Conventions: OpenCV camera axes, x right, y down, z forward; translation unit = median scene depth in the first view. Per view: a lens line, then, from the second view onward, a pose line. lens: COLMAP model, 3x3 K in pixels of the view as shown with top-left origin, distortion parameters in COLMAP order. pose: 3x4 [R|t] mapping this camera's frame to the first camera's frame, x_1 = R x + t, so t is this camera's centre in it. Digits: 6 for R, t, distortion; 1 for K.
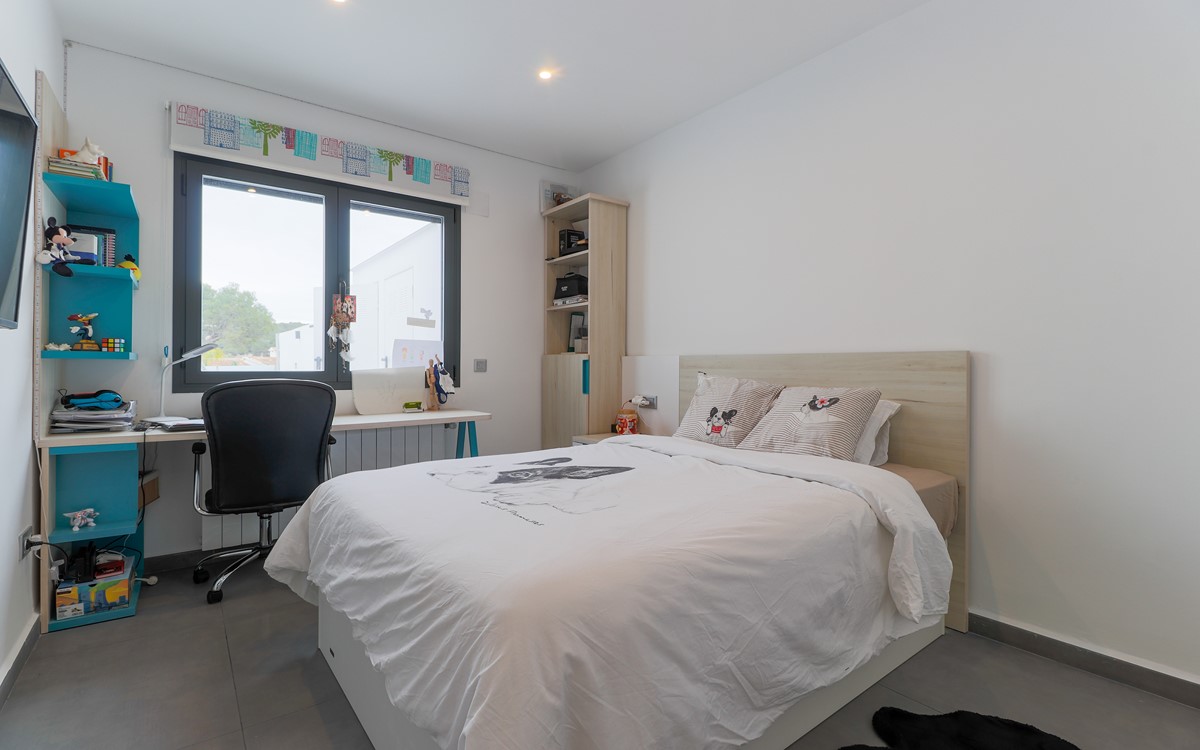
lens RADIAL K [[558.6, 0, 592.5], [0, 558.6, 368.6], [0, 0, 1]] dist [0.006238, -0.004963]
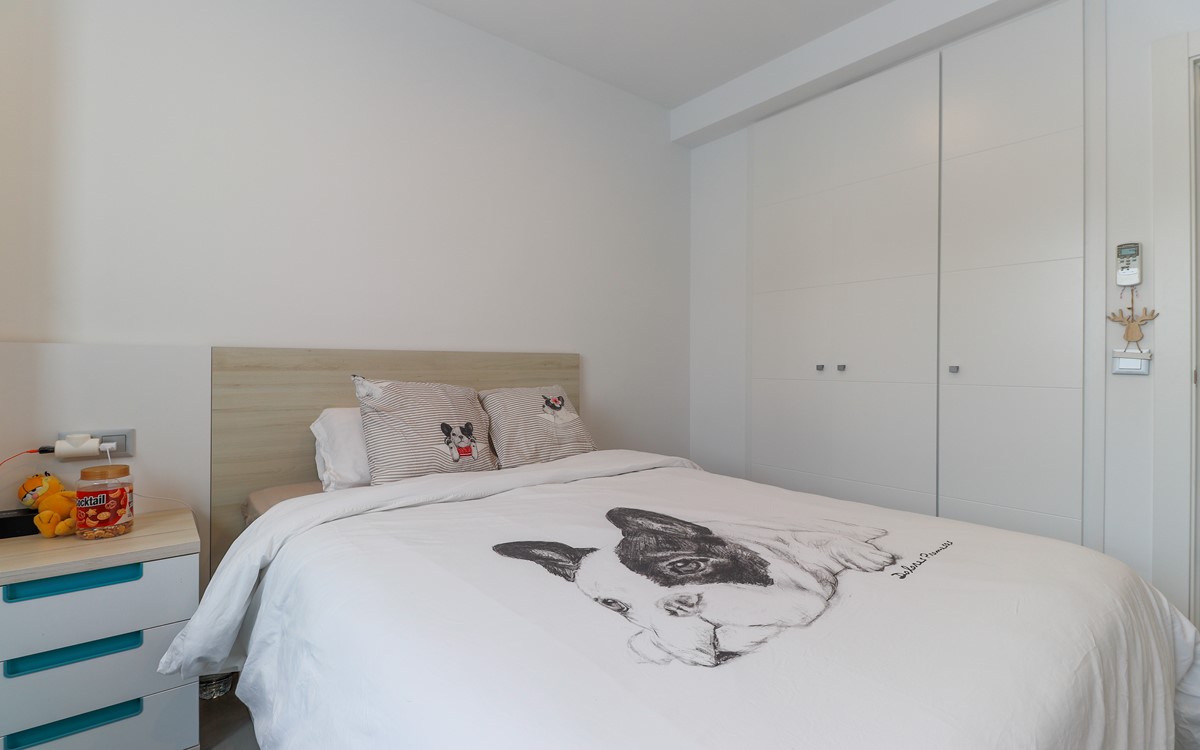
lens RADIAL K [[558.6, 0, 591.1], [0, 558.6, 369.6], [0, 0, 1]] dist [0.006238, -0.004963]
pose [[-0.034859, -0.006607, 0.999370, -0.516803], [0.007159, 0.999951, 0.006861, -0.002825], [-0.999367, 0.007394, -0.034810, 0.855923]]
